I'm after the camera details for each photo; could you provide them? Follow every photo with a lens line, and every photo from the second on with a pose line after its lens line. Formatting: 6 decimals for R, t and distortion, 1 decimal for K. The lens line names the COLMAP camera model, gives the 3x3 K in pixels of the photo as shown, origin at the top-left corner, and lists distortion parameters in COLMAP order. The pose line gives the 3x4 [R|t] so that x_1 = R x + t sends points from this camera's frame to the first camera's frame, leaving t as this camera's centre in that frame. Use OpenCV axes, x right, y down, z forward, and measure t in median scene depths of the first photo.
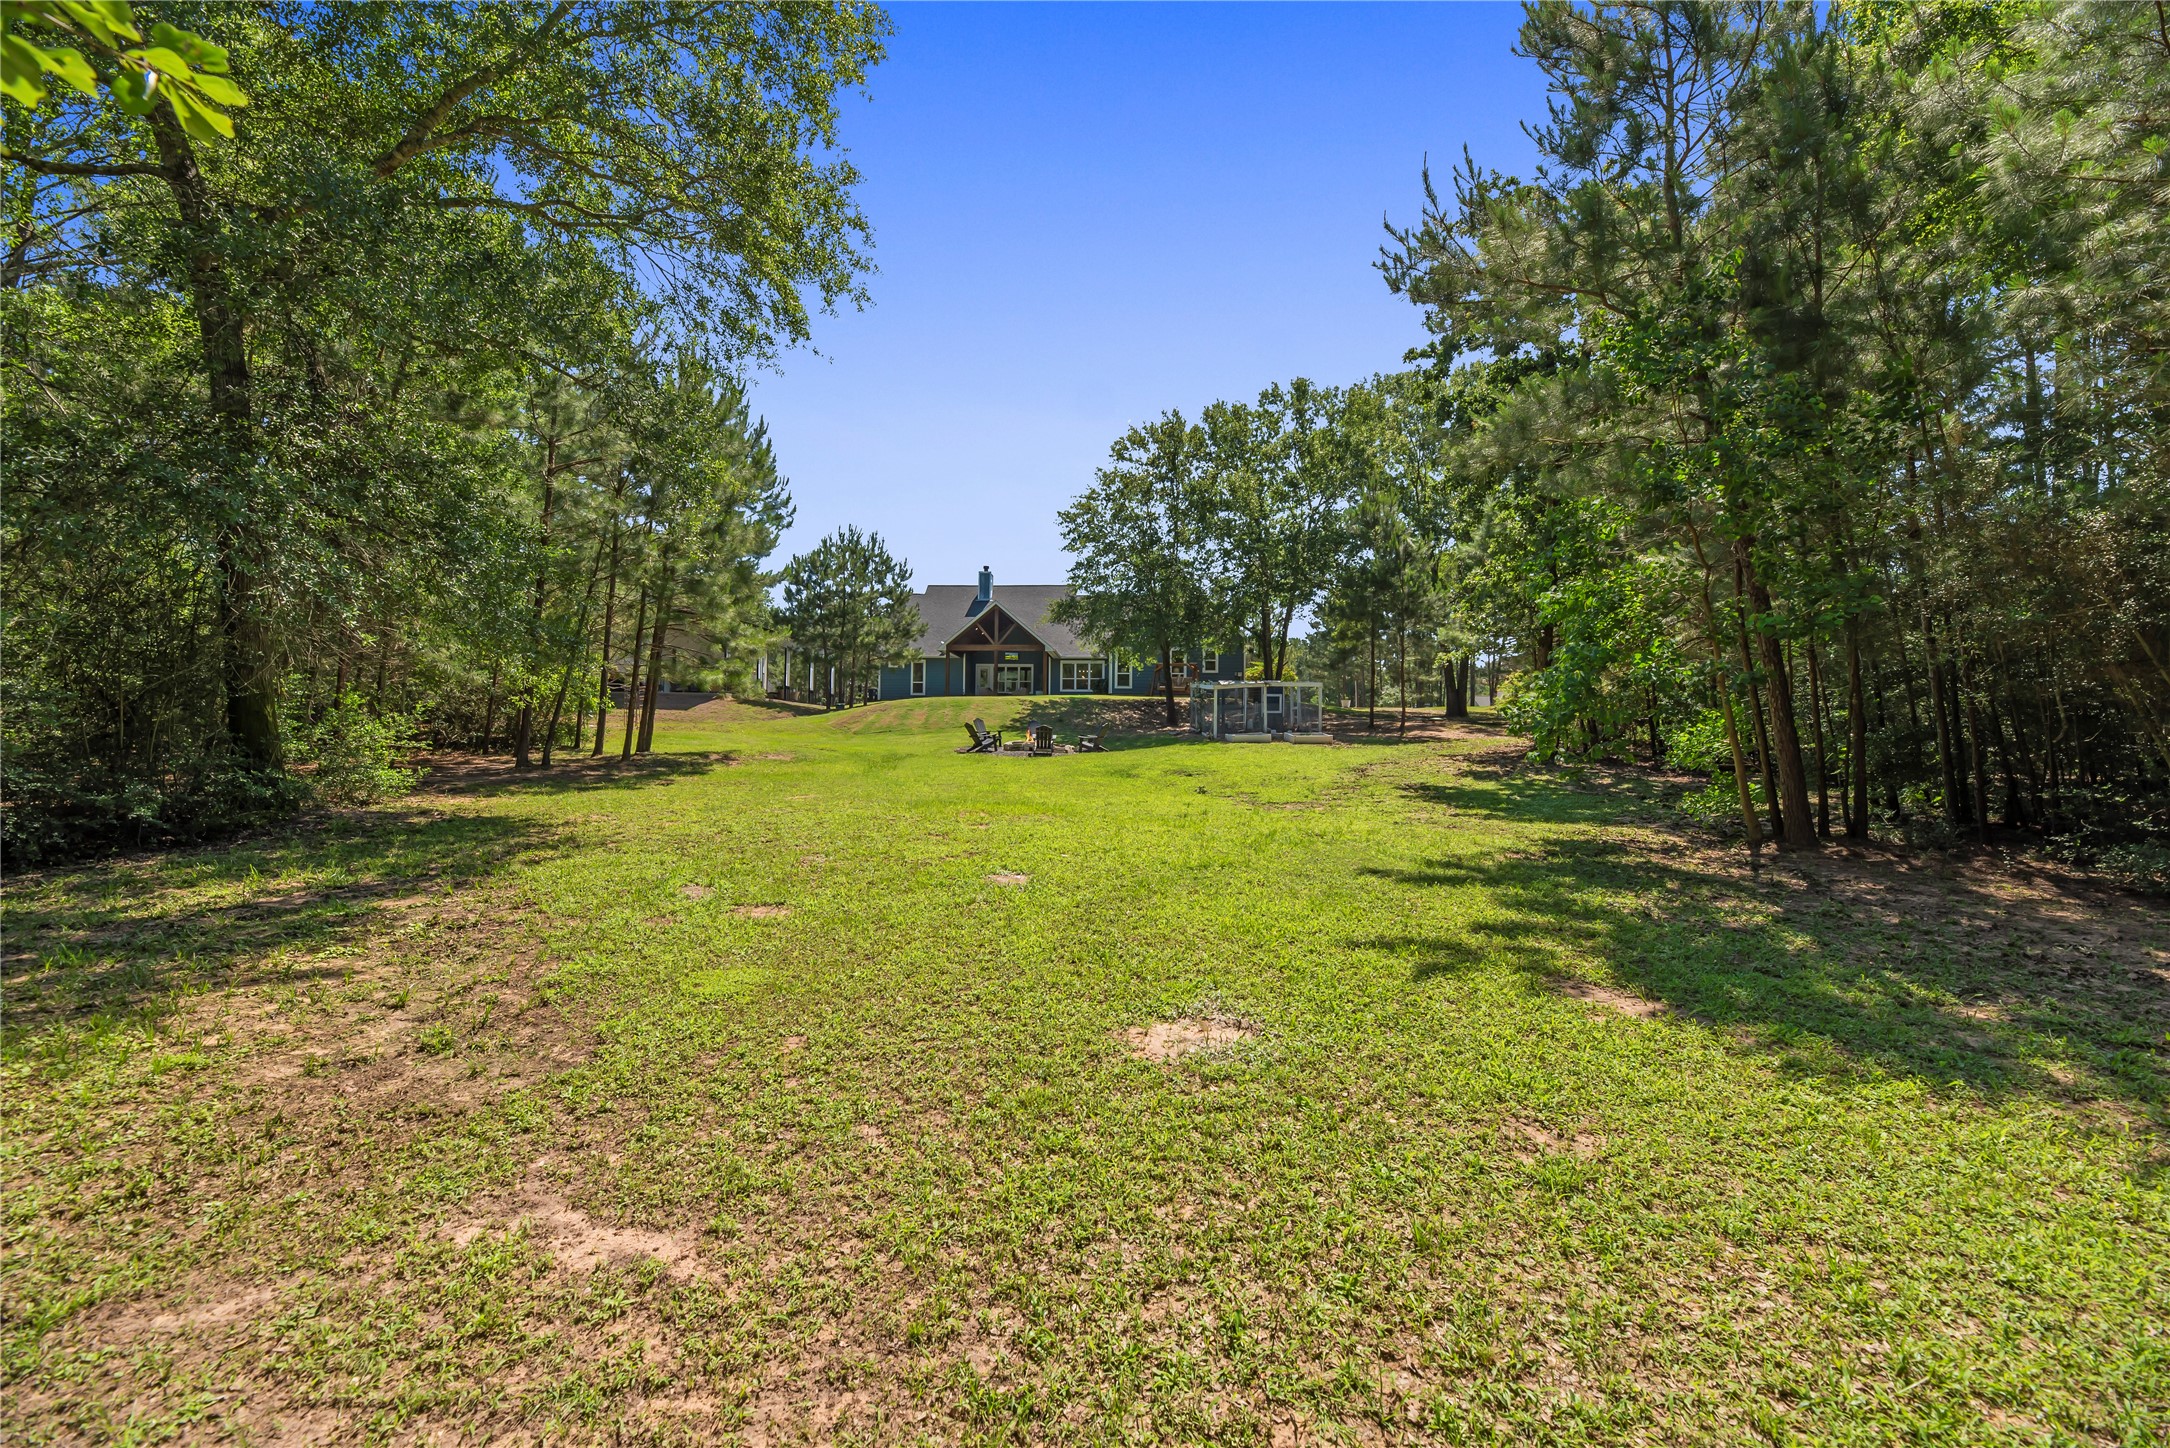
lens RADIAL K [[871.4, 0, 1088.7], [0, 871.4, 736.2], [0, 0, 1]] dist [0.000044, 0.000049]
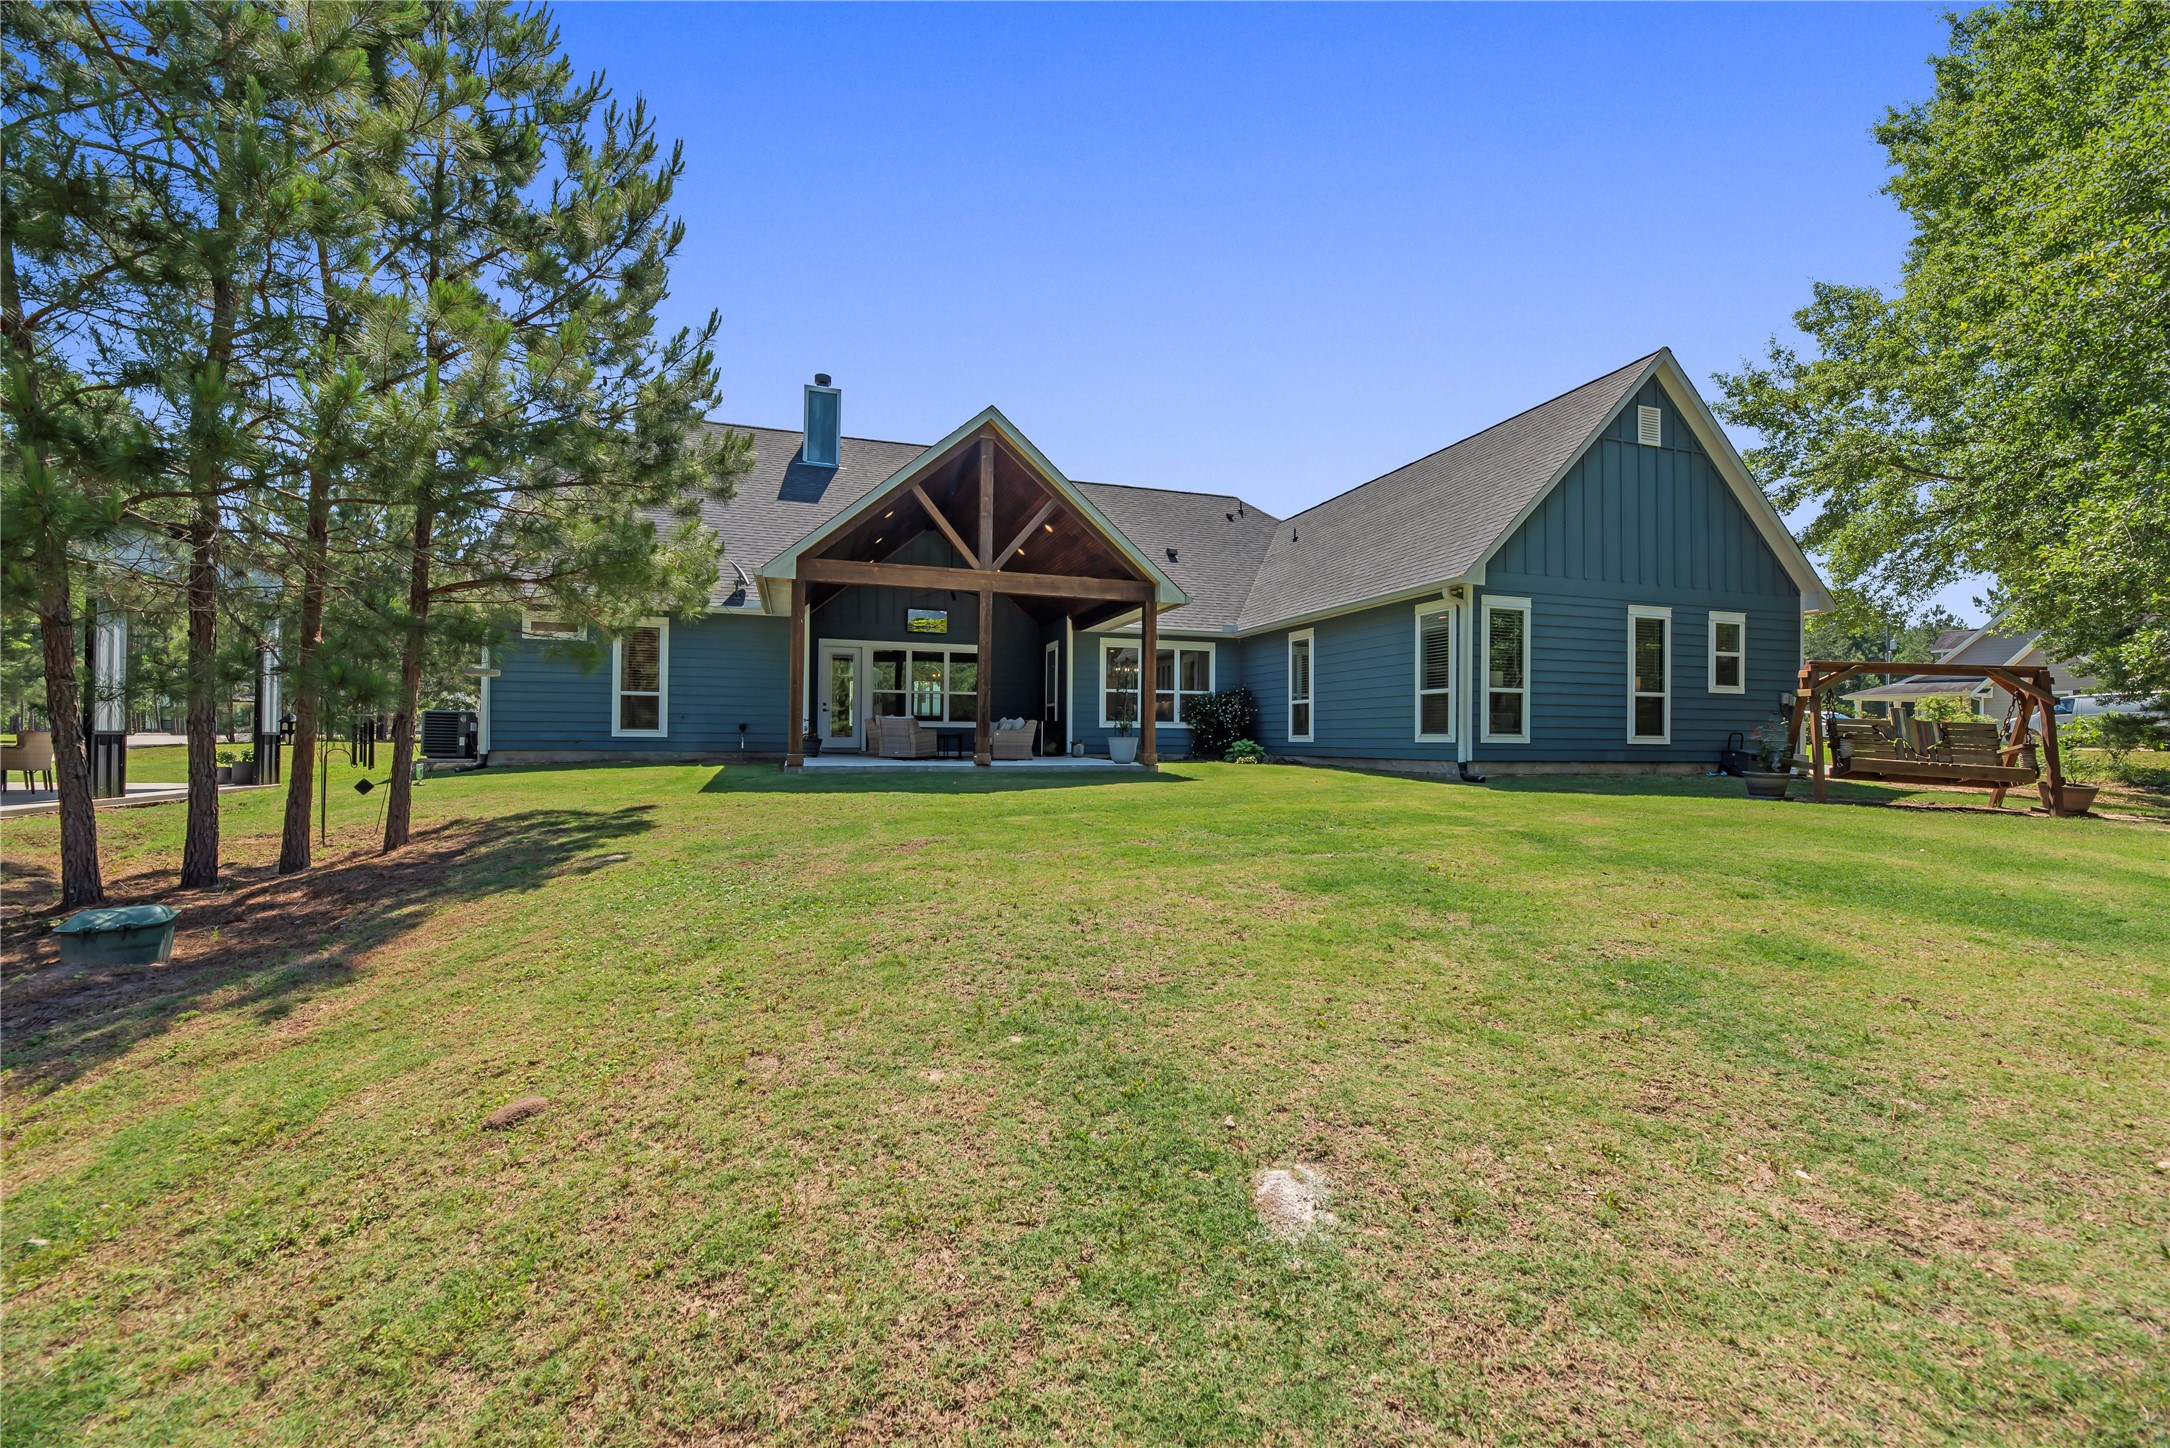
lens RADIAL K [[871.4, 0, 1087.1], [0, 871.4, 727.9], [0, 0, 1]] dist [0.000044, 0.000049]
pose [[0.930855, -0.004039, 0.365366, -0.188242], [0.004206, 0.999991, 0.000338, -0.057639], [-0.365364, 0.001222, 0.930864, 0.775226]]
